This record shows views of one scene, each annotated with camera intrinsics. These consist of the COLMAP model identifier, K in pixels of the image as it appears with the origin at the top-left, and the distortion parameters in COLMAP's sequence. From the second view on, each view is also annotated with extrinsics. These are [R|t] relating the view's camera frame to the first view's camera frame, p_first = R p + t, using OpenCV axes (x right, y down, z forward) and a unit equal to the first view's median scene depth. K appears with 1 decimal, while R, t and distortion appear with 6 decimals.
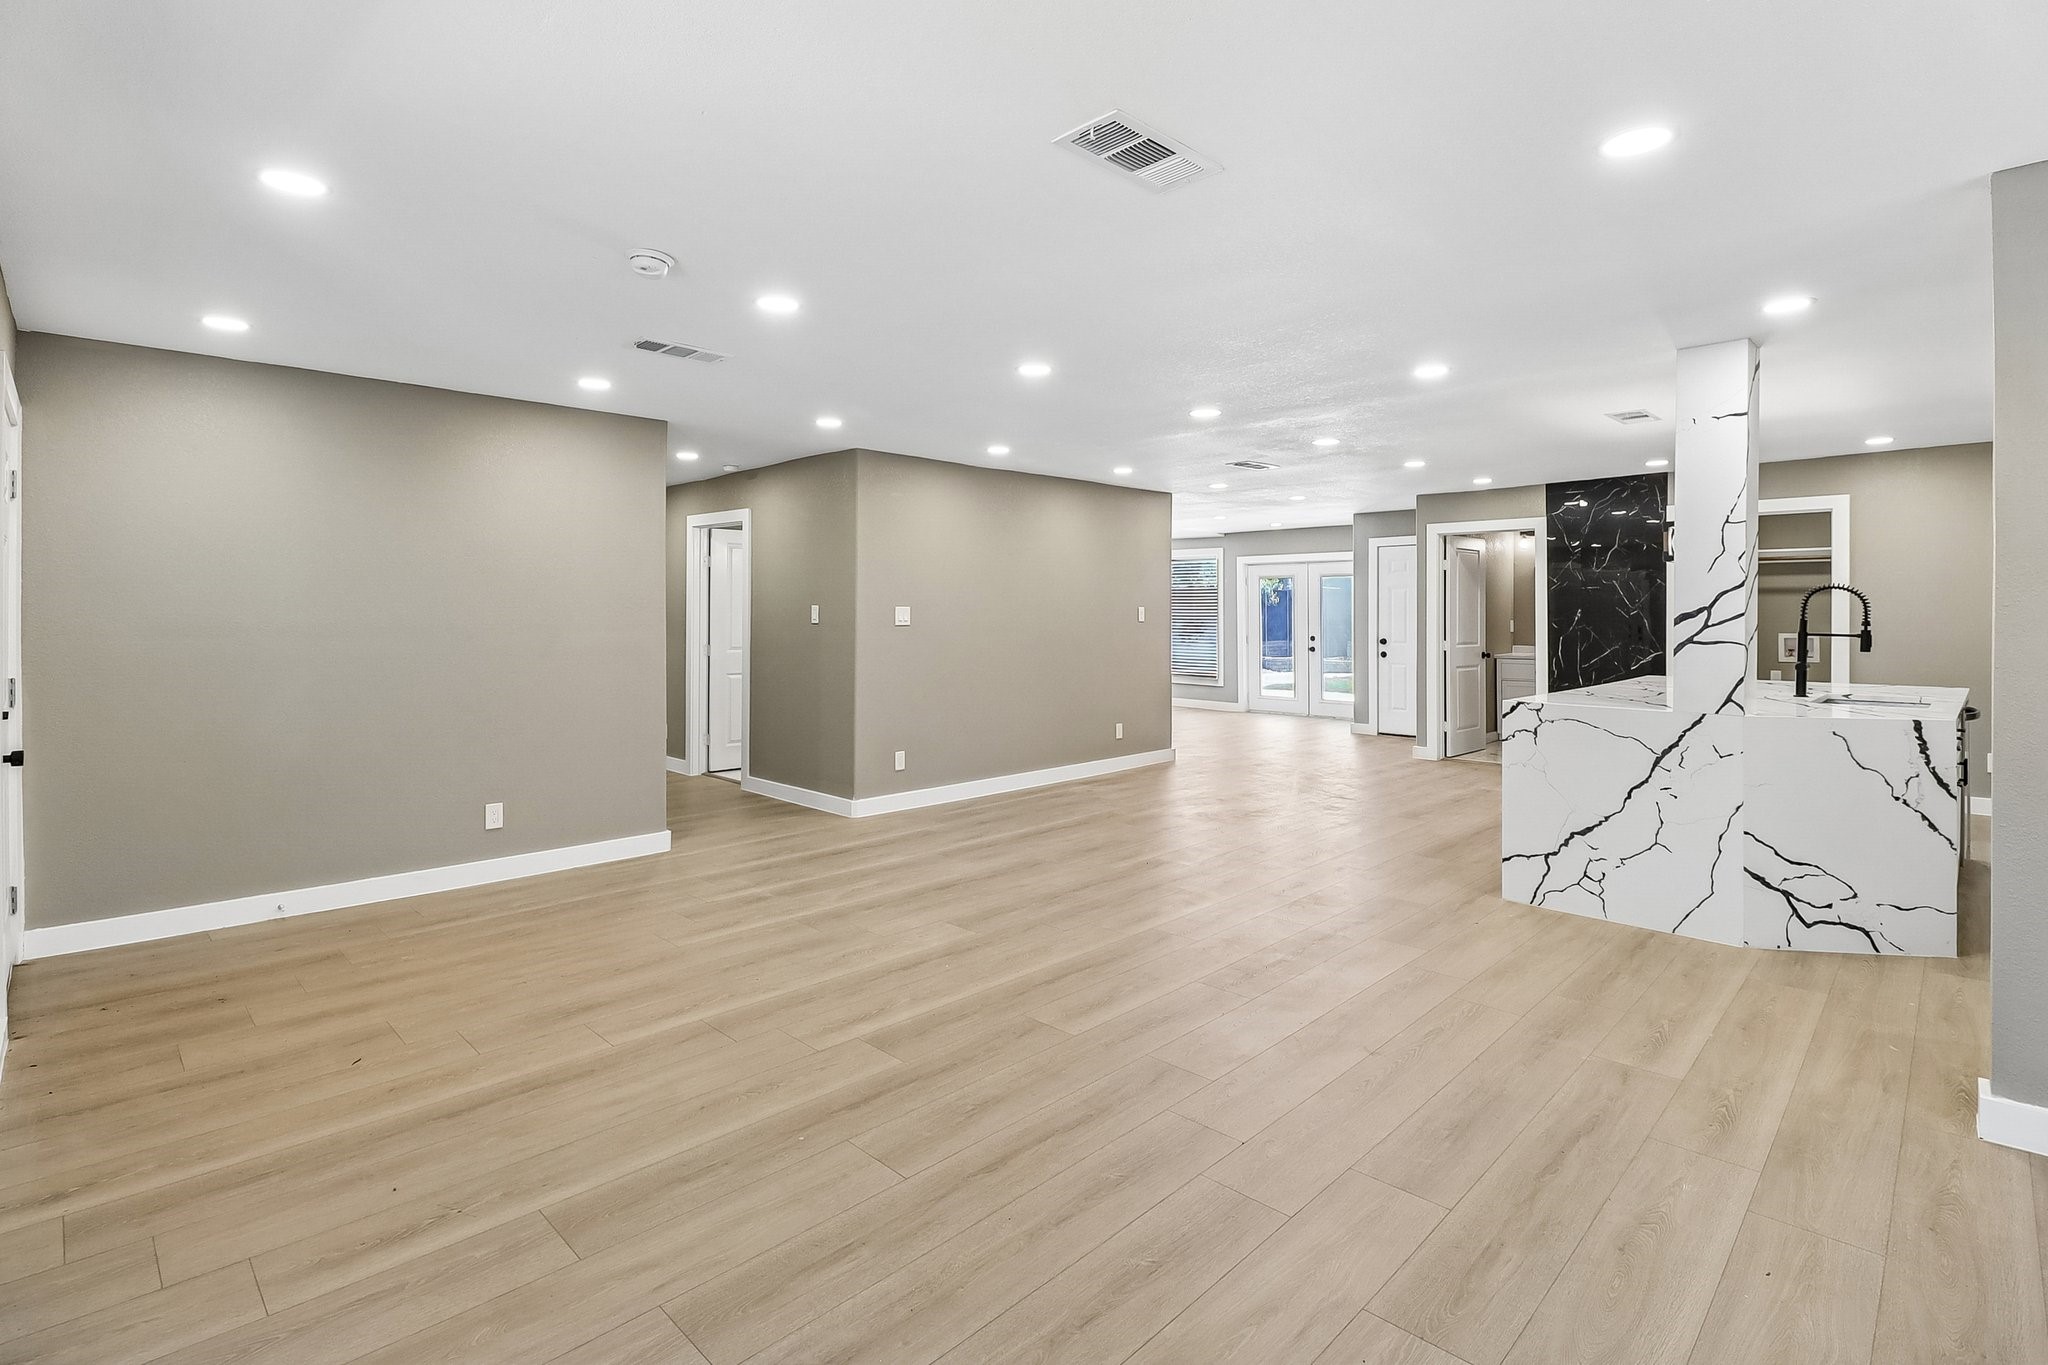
lens RADIAL K [[990.6, 0, 1018.2], [0, 990.6, 602.6], [0, 0, 1]] dist [-0.000075, -0.000062]
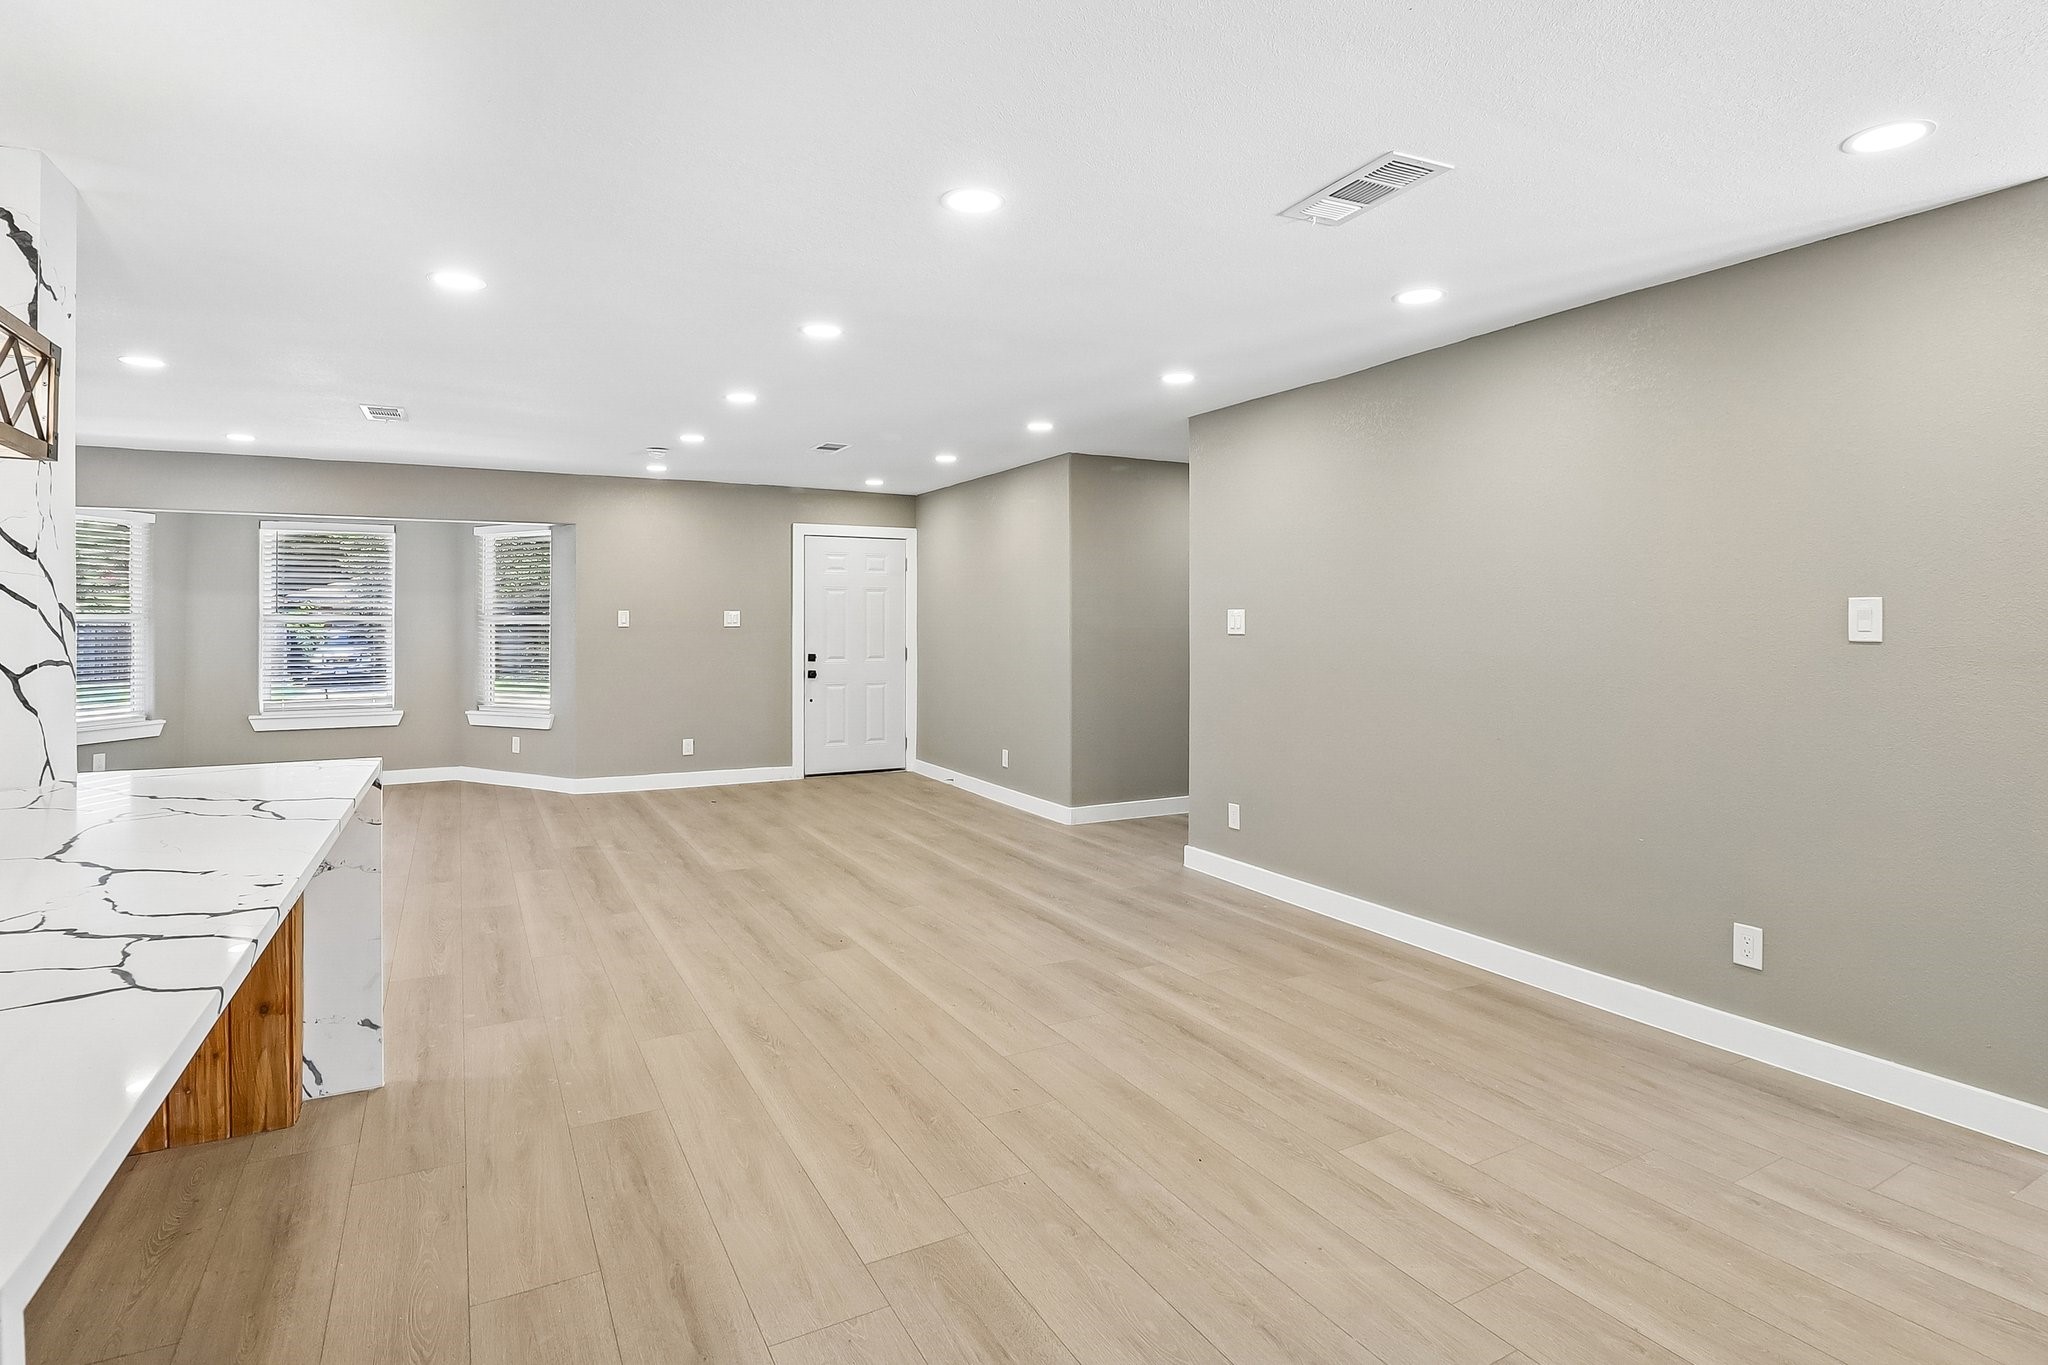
lens RADIAL K [[1016.3, 0, 1002.4], [0, 1016.3, 613.7], [0, 0, 1]] dist [0.003026, -0.013906]
pose [[-0.298583, -0.007937, -0.954351, 0.912756], [0.009291, 0.999894, -0.011222, 0.019337], [0.954339, -0.012218, -0.298477, 1.458179]]
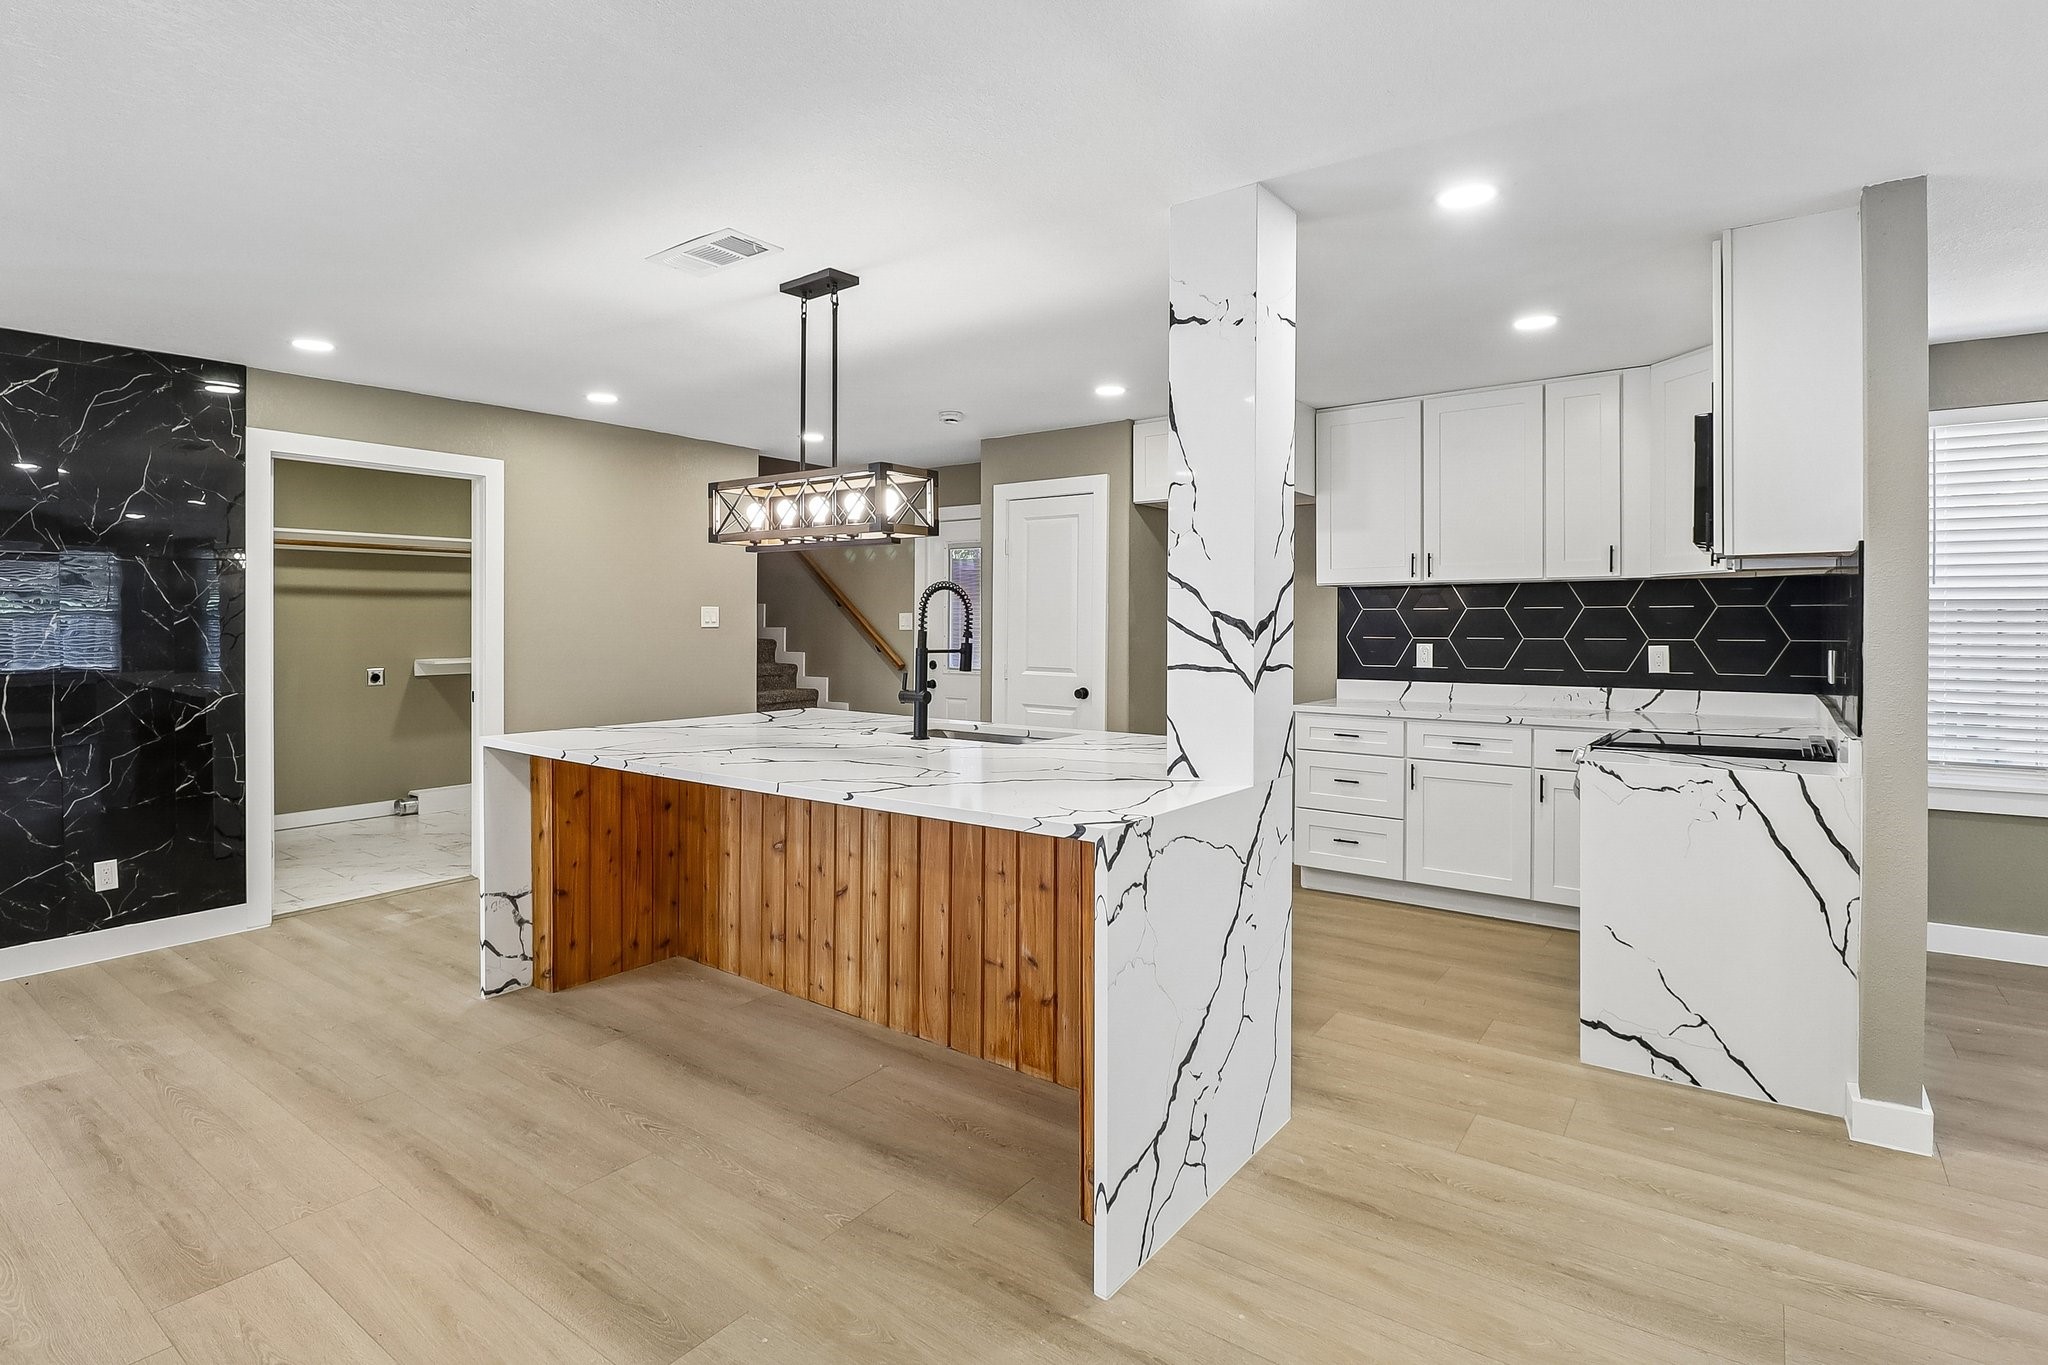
lens RADIAL K [[1006.6, 0, 1012.1], [0, 1006.6, 627.2], [0, 0, 1]] dist [0.002908, -0.015205]
pose [[-0.140402, -0.005773, 0.990078, 0.067966], [-0.009669, 0.999943, 0.004459, 0.010963], [-0.990047, -0.008947, -0.140450, 1.034150]]
